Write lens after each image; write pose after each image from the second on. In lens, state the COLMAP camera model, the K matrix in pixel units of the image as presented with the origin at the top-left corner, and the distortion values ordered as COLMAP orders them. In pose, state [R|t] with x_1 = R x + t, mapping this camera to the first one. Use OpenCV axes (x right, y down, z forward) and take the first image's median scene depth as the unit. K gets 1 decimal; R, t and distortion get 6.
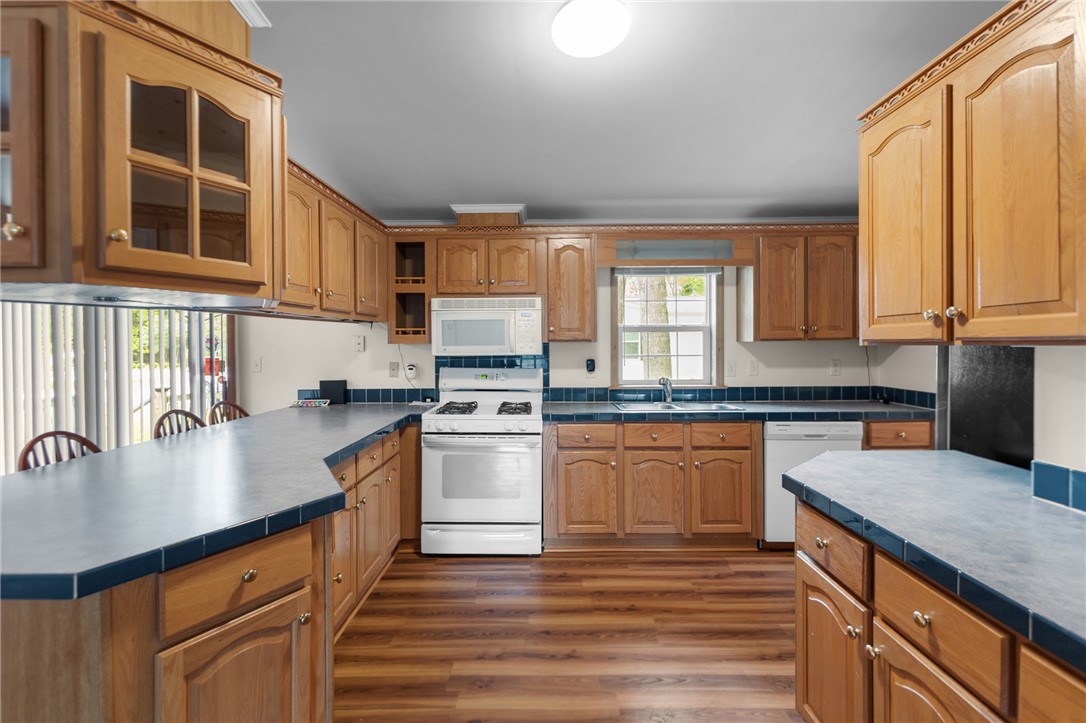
lens RADIAL K [[510.0, 0, 546.3], [0, 510.0, 350.1], [0, 0, 1]] dist [0.000026, -0.000222]
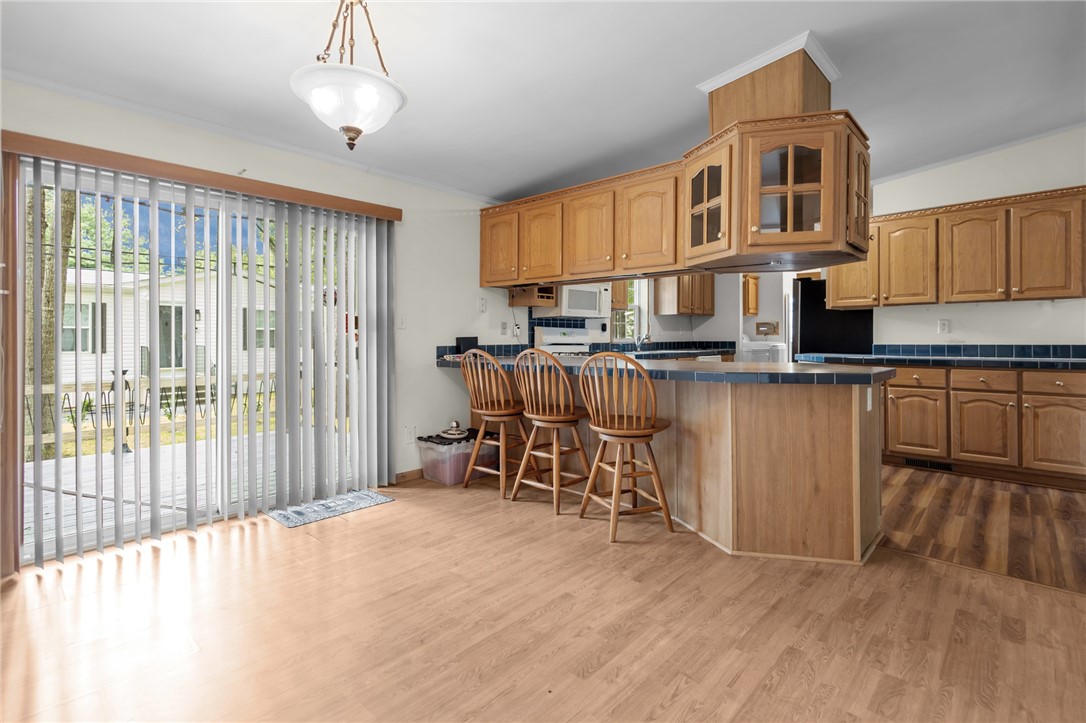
lens RADIAL K [[510.0, 0, 546.3], [0, 510.0, 350.1], [0, 0, 1]] dist [0.000026, -0.000222]
pose [[0.686908, -0.014915, 0.726591, -1.308400], [0.001222, 0.999812, 0.019368, 0.079097], [-0.726743, -0.012416, 0.686797, 0.151963]]
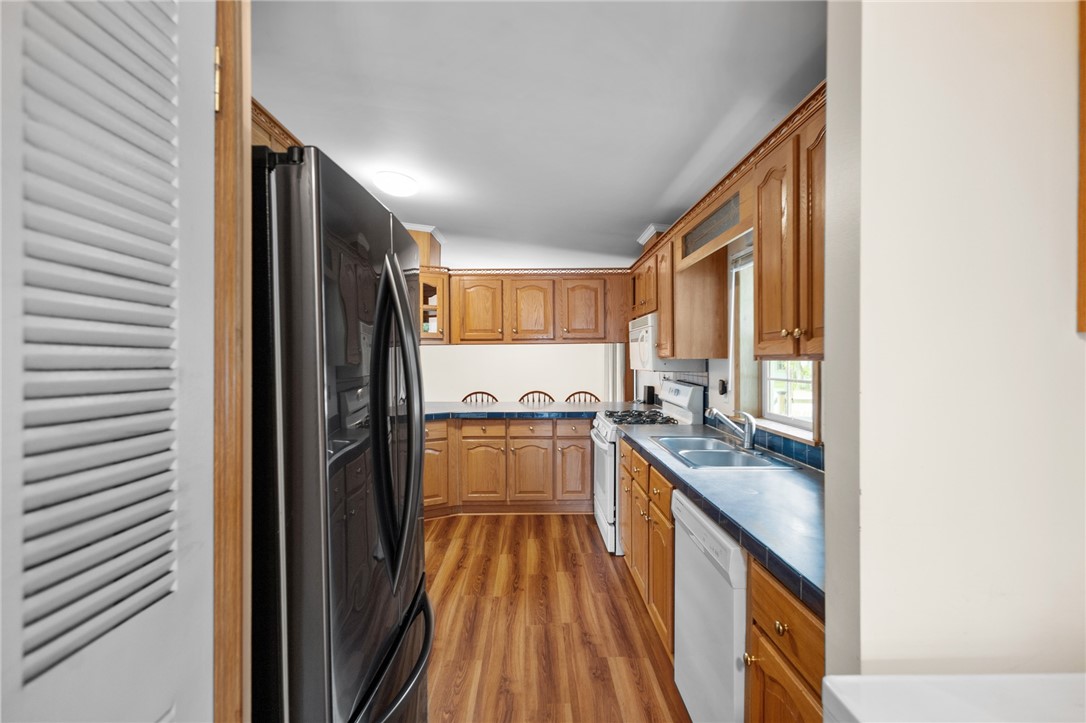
lens RADIAL K [[510.0, 0, 546.3], [0, 510.0, 350.1], [0, 0, 1]] dist [0.000026, -0.000222]
pose [[0.016030, -0.005732, -0.999855, 1.095575], [-0.009940, 0.999933, -0.005892, -0.026311], [0.999822, 0.010033, 0.015972, 0.855039]]
